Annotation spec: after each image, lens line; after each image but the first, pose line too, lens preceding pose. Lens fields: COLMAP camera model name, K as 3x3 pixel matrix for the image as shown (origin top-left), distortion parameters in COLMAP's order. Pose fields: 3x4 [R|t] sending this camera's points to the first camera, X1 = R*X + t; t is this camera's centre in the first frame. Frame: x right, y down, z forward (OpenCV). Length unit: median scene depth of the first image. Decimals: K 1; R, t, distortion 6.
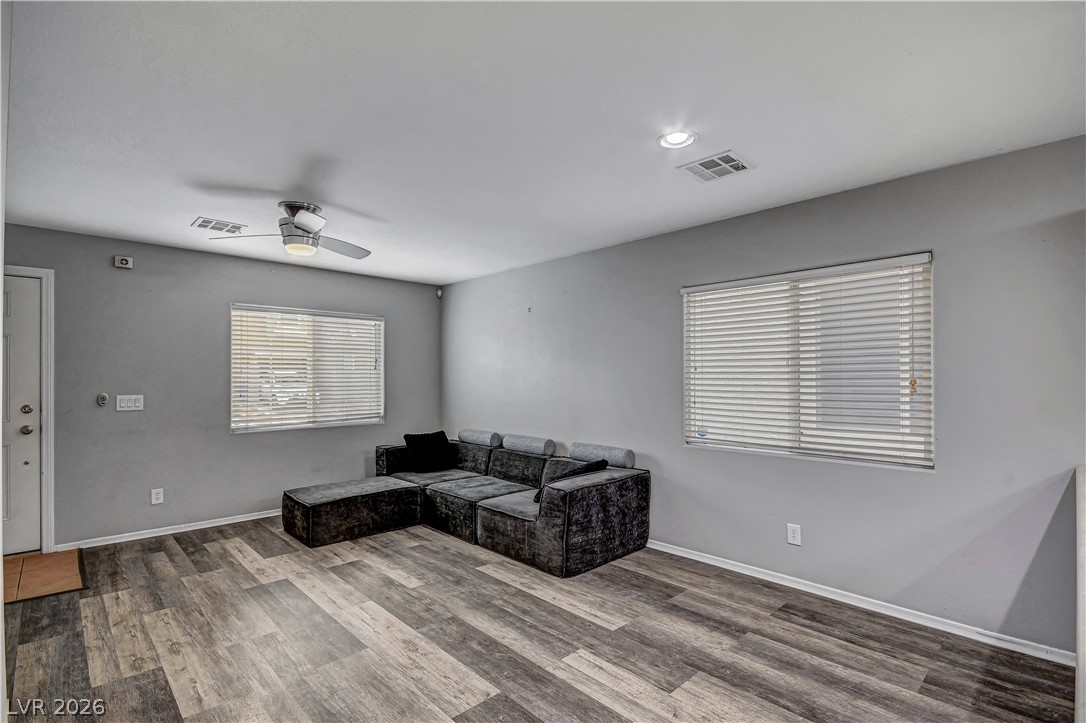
lens RADIAL K [[508.3, 0, 542.9], [0, 508.3, 374.6], [0, 0, 1]] dist [0.017222, -0.013842]
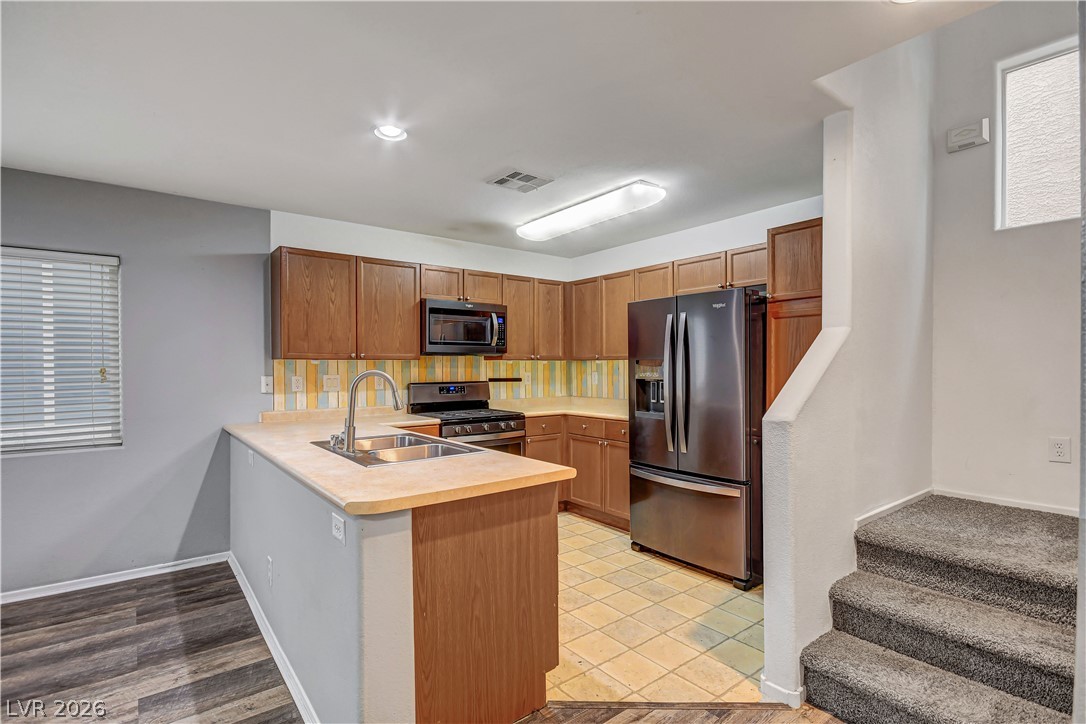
lens RADIAL K [[523.3, 0, 541.4], [0, 523.3, 366.8], [0, 0, 1]] dist [-0.000837, -0.001438]
pose [[0.101692, -0.001765, 0.994814, -0.241337], [-0.003394, 0.999992, 0.002121, 0.000662], [-0.994810, -0.003592, 0.101686, -0.051407]]
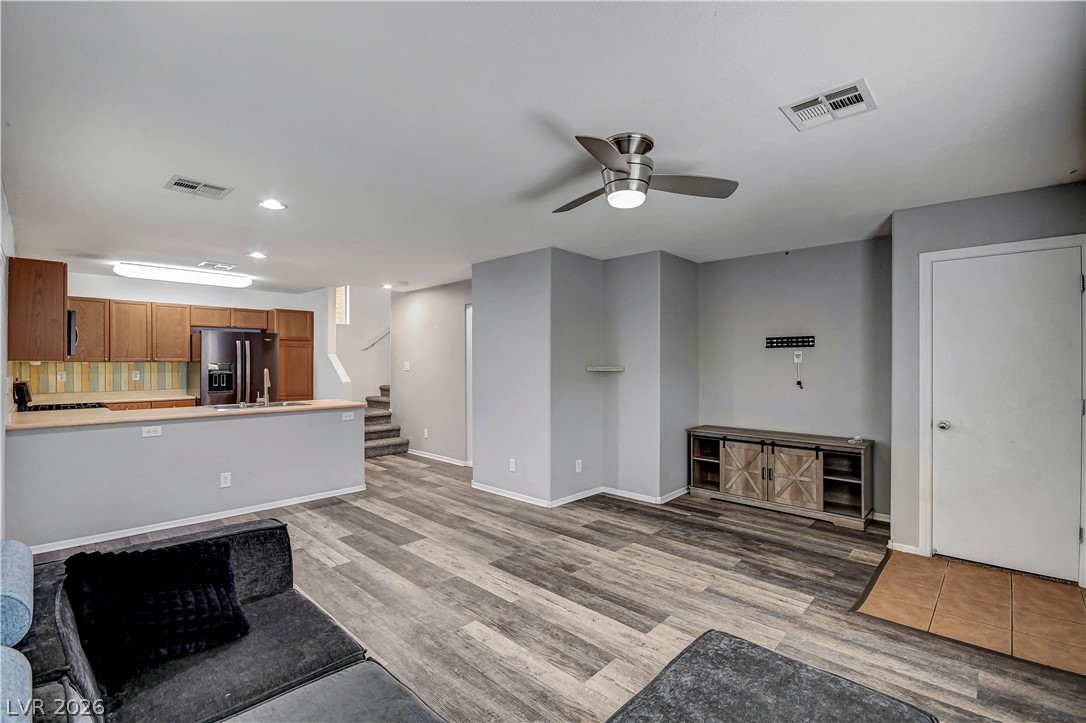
lens RADIAL K [[479.1, 0, 540.2], [0, 479.1, 364.1], [0, 0, 1]] dist [0.002808, -0.008063]
pose [[-0.998998, 0.000272, -0.044761, -0.291409], [0.000555, 0.999980, -0.006317, 0.003819], [0.044758, -0.006336, -0.998978, 1.579924]]
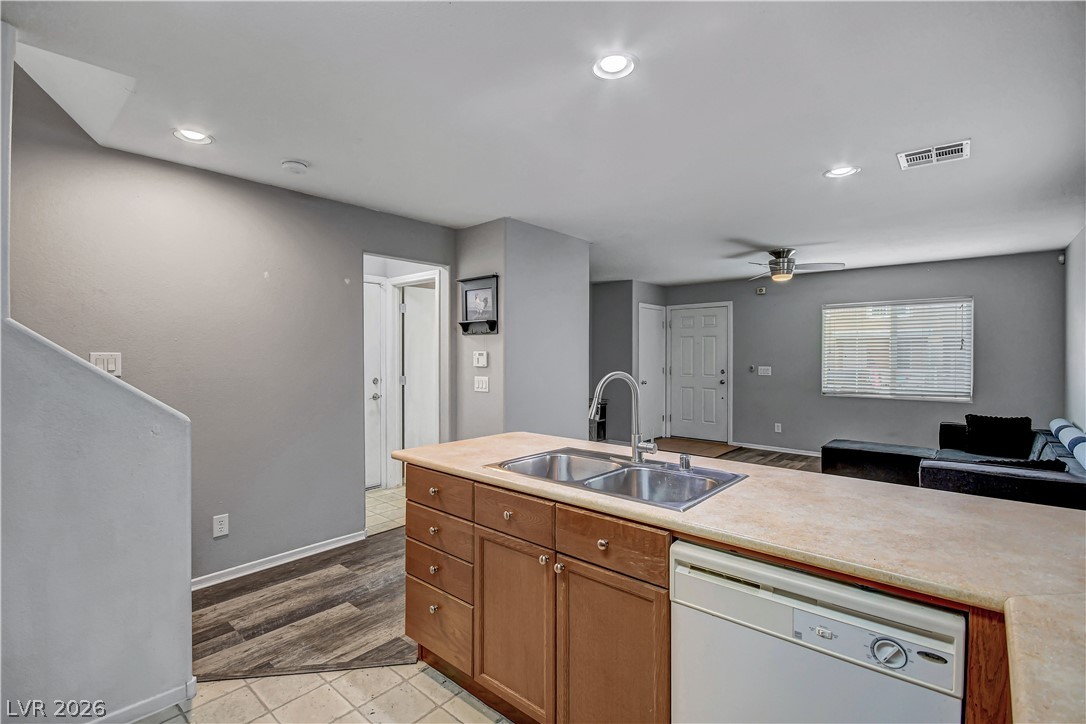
lens RADIAL K [[498.3, 0, 538.1], [0, 498.3, 358.9], [0, 0, 1]] dist [0.018255, -0.013662]
pose [[0.086019, 0.012730, -0.996212, 0.944258], [0.005359, 0.999898, 0.013240, -0.014423], [0.996279, -0.006478, 0.085942, 0.097172]]
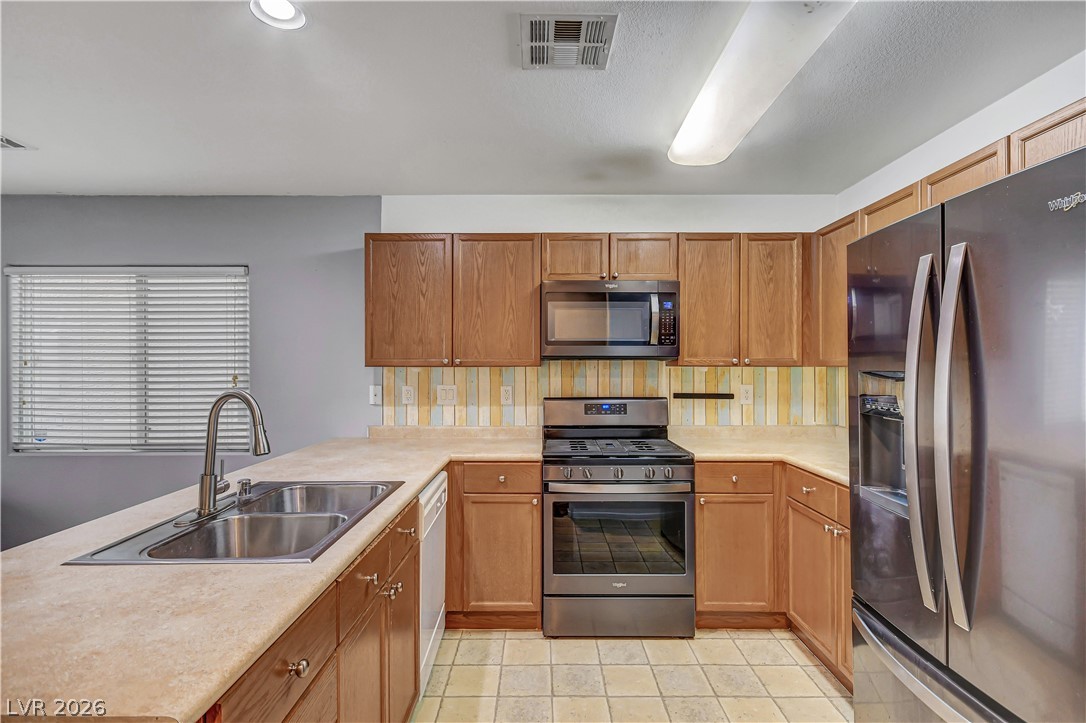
lens RADIAL K [[529.7, 0, 540.9], [0, 529.7, 368.2], [0, 0, 1]] dist [0.004010, 0.000262]
pose [[0.693869, -0.001656, 0.720100, 0.264970], [-0.005312, 0.999958, 0.007418, -0.014944], [-0.720082, -0.008972, 0.693831, -0.248842]]
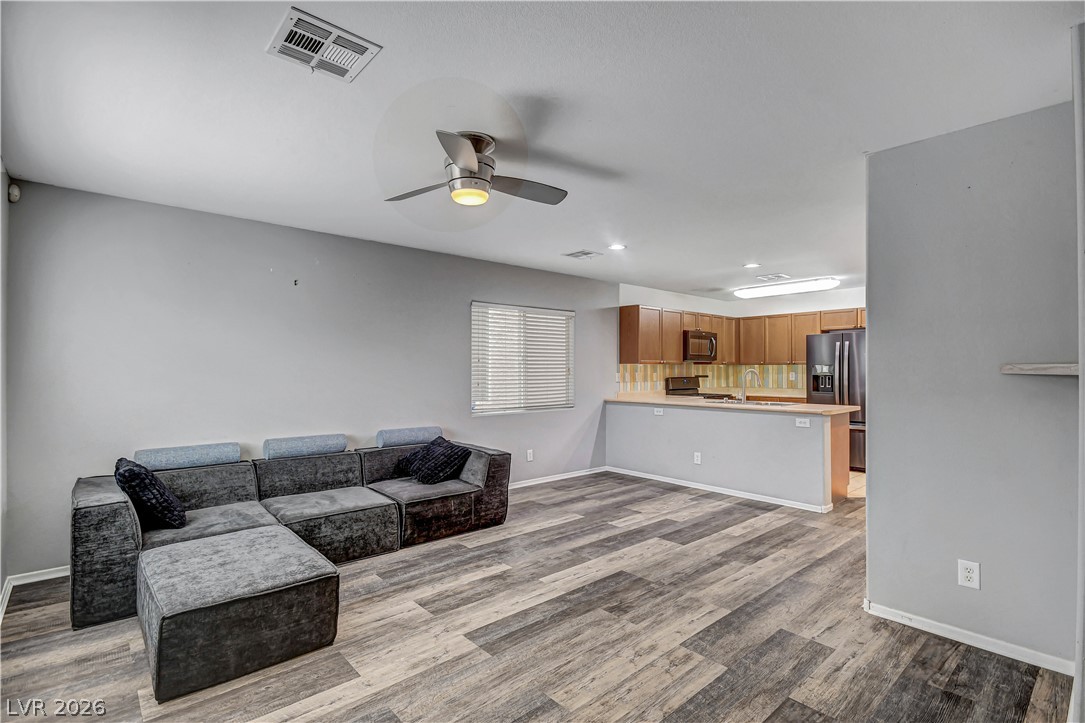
lens RADIAL K [[514.4, 0, 537.4], [0, 514.4, 366.8], [0, 0, 1]] dist [0.000676, -0.000114]
pose [[0.043875, 0.005506, 0.999022, -1.152912], [-0.006956, 0.999962, -0.005206, 0.013068], [-0.999013, -0.006721, 0.043912, 0.799005]]
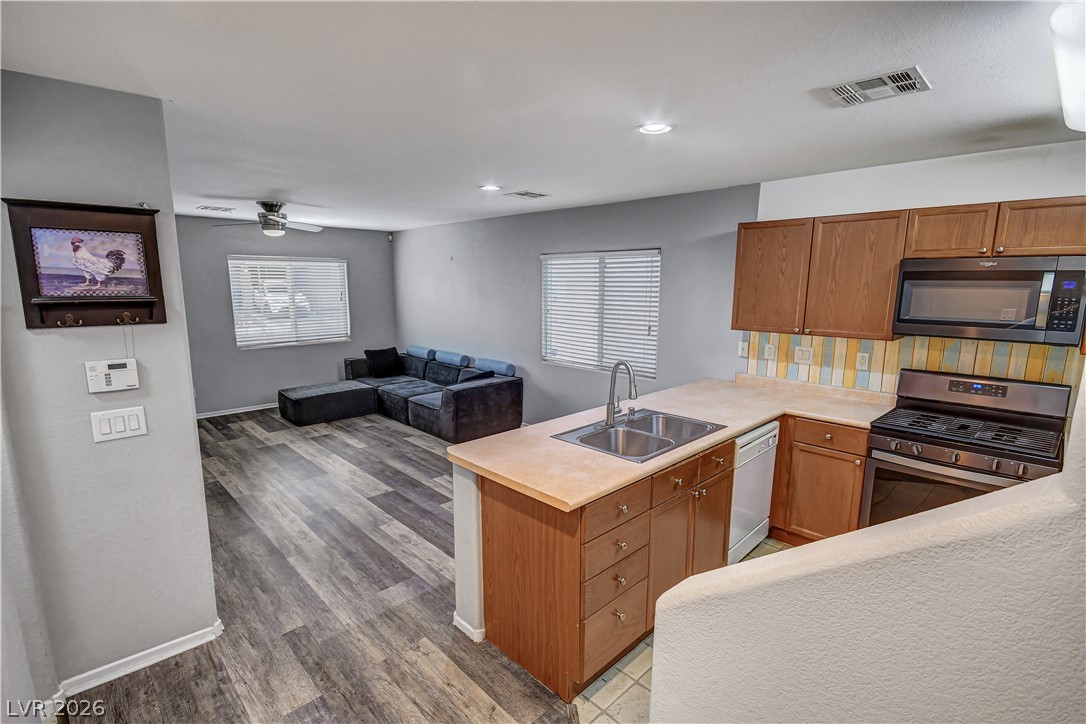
lens RADIAL K [[508.2, 0, 539.5], [0, 508.2, 363.9], [0, 0, 1]] dist [0.001646, -0.000102]
pose [[0.999982, 0.004423, 0.003975, 0.277405], [-0.005030, 0.985673, 0.168595, -0.112591], [-0.003172, -0.168612, 0.985677, -0.503216]]
